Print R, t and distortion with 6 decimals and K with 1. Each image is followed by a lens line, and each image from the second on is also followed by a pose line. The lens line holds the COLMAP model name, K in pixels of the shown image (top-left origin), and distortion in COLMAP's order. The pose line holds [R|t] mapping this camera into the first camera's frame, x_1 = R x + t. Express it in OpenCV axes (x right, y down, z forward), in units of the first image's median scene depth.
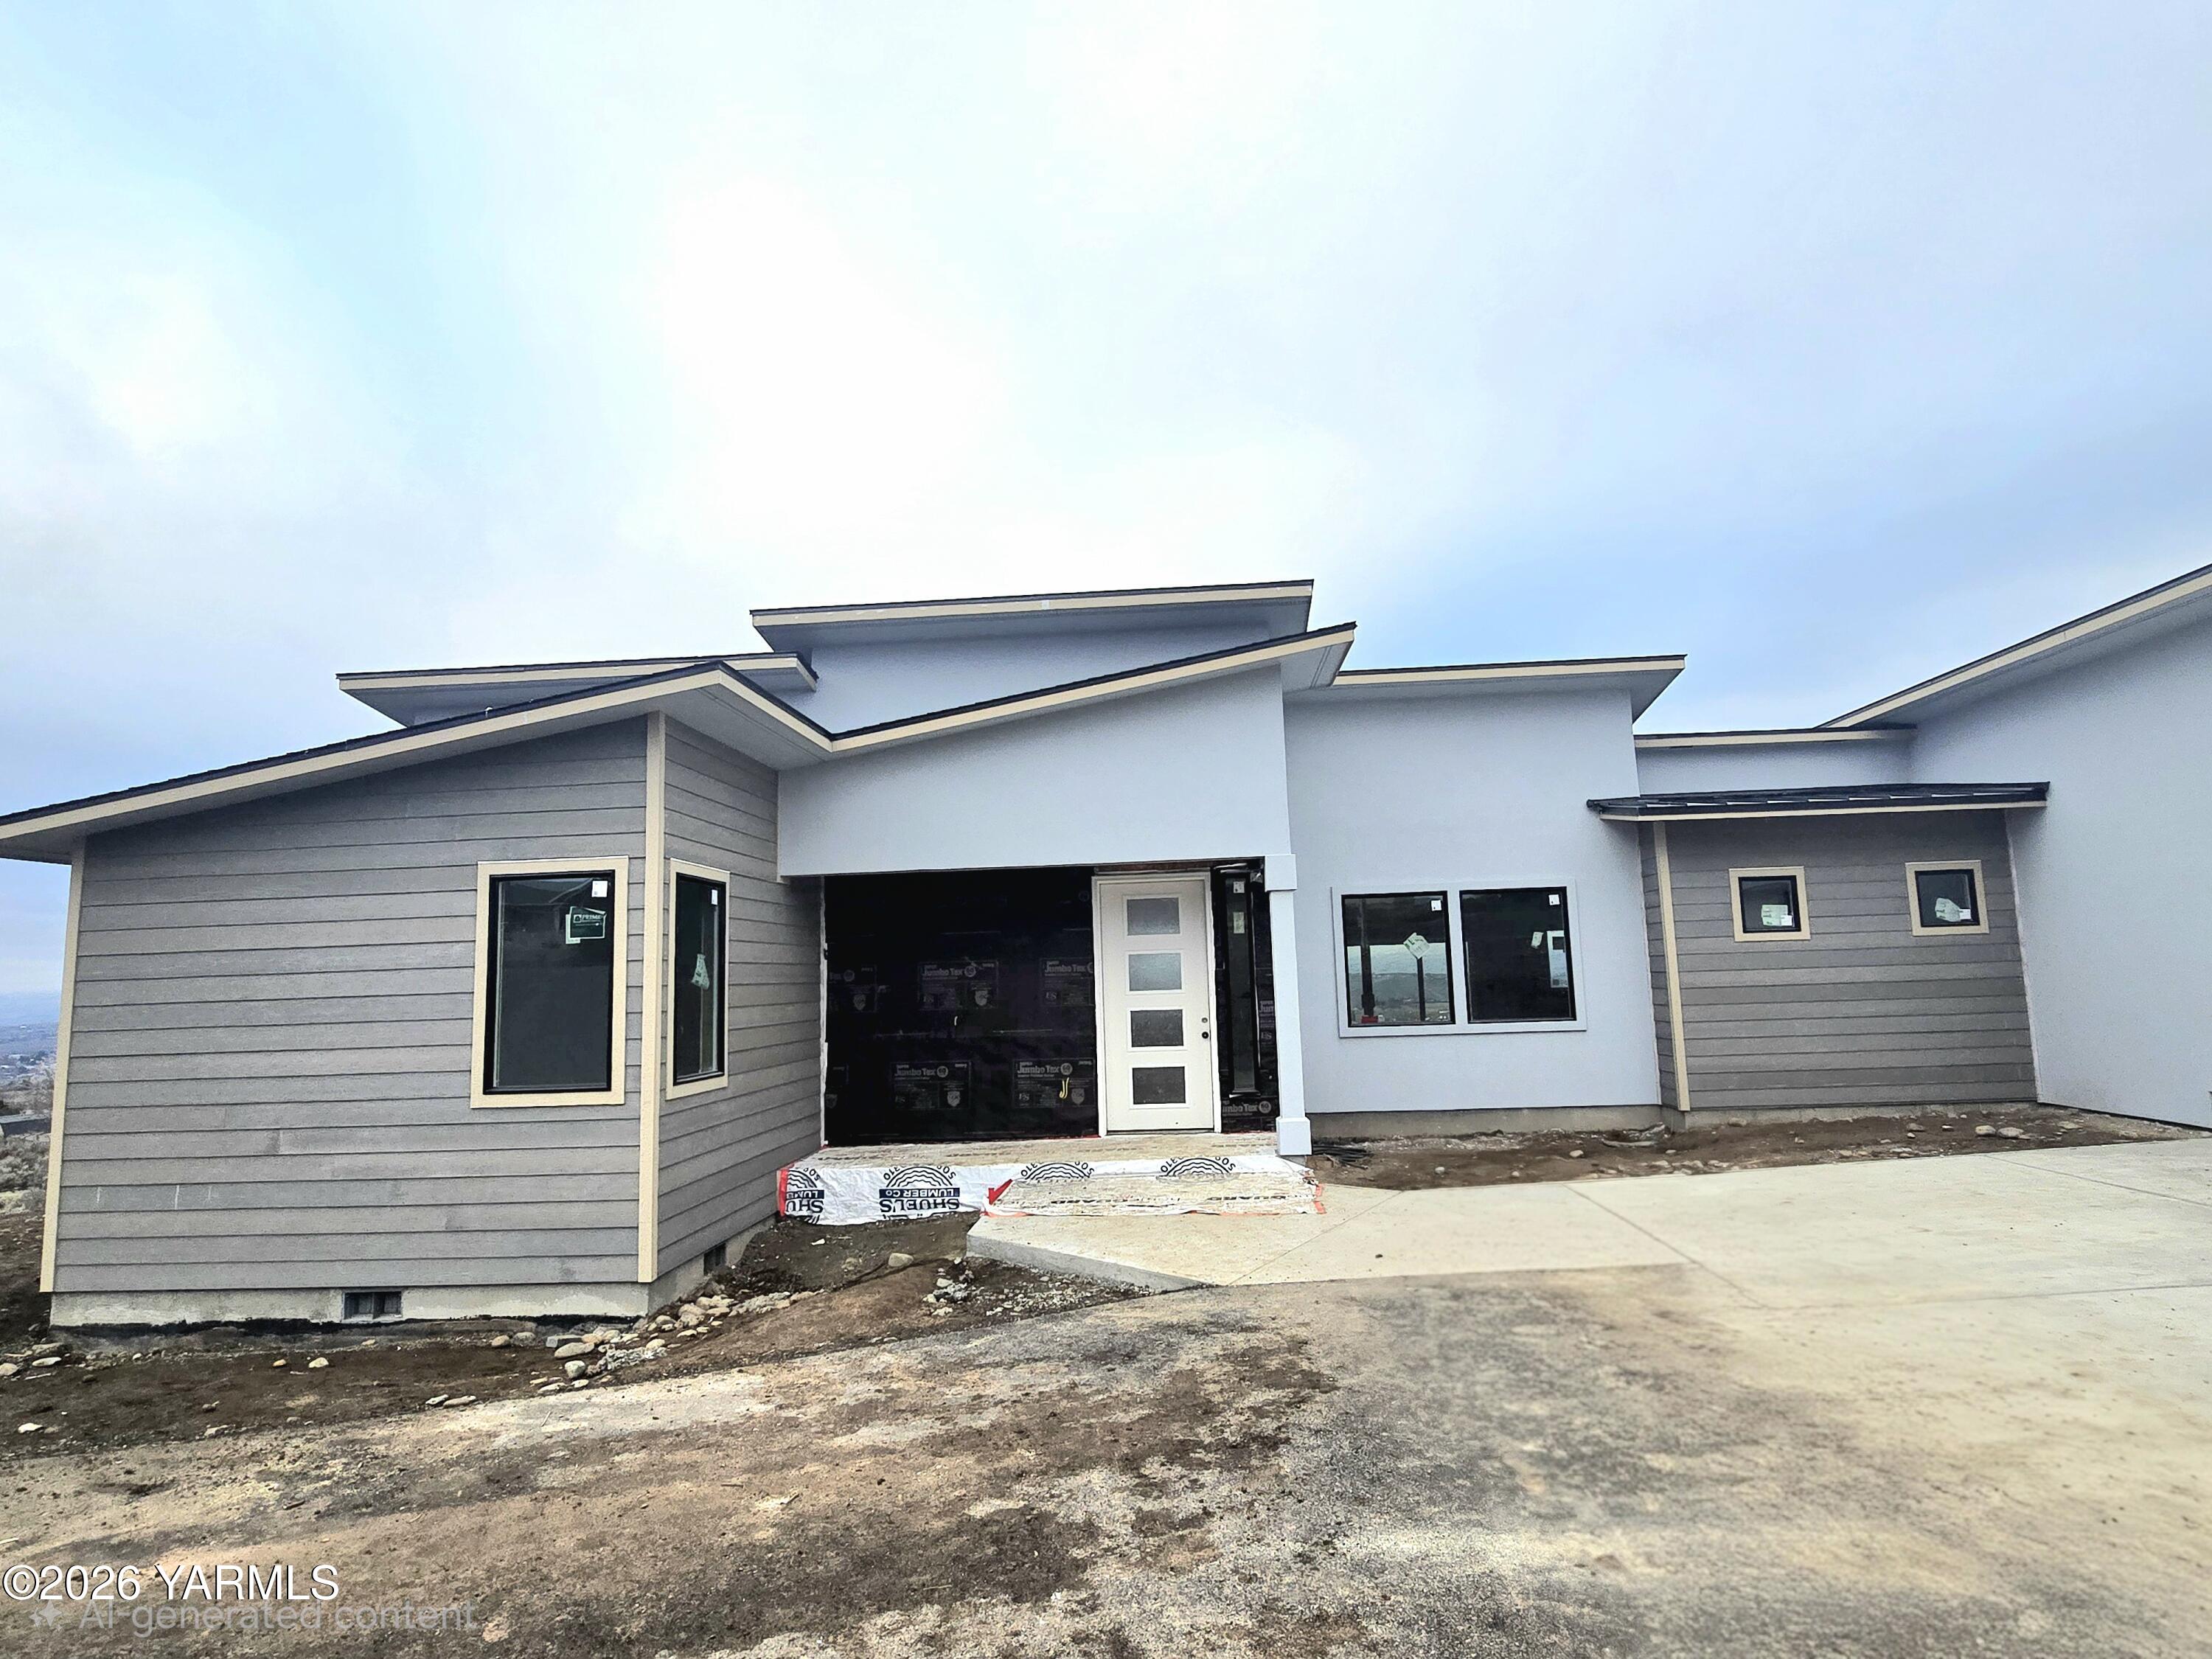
lens RADIAL K [[1112.7, 0, 1106.0], [0, 1112.7, 829.5], [0, 0, 1]] dist [-0.018173, -0.000376]
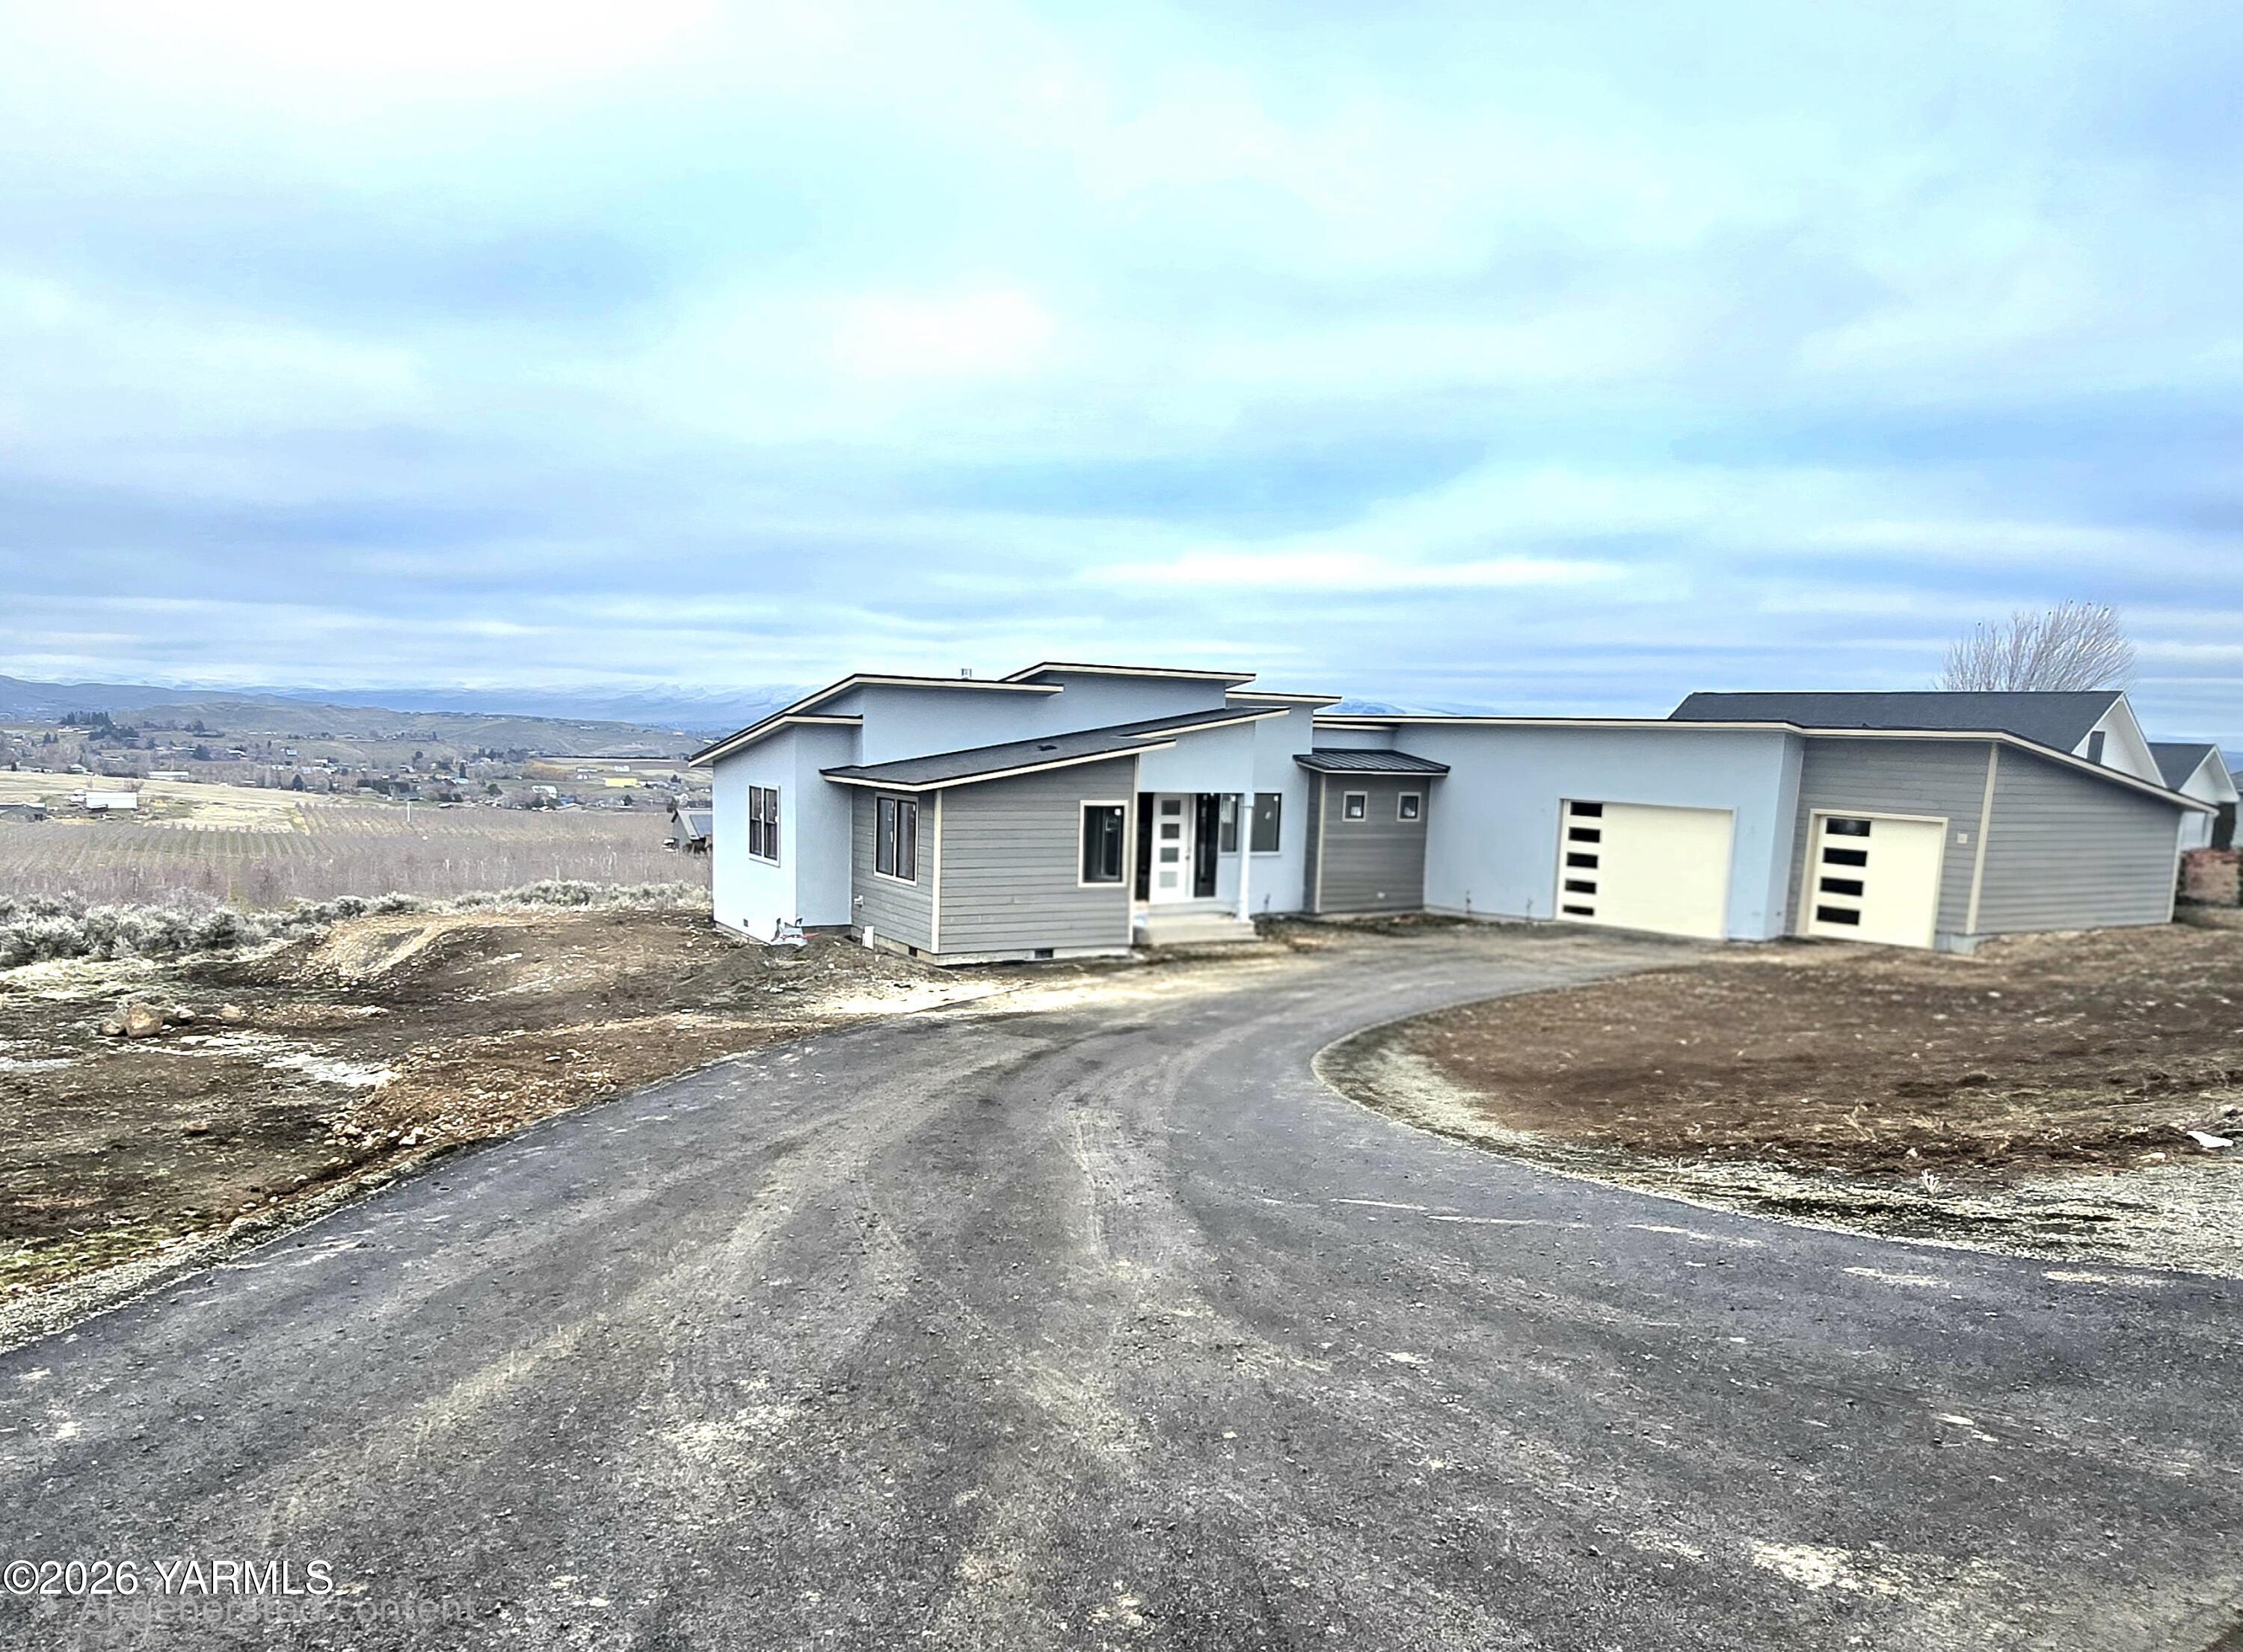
lens RADIAL K [[890.3, 0, 1121.5], [0, 890.3, 826.0], [0, 0, 1]] dist [0.000080, 0.000000]
pose [[0.890550, 0.041992, 0.452943, -1.470050], [-0.128174, 0.978549, 0.161288, -0.278055], [-0.436454, -0.201691, 0.876829, -0.995321]]
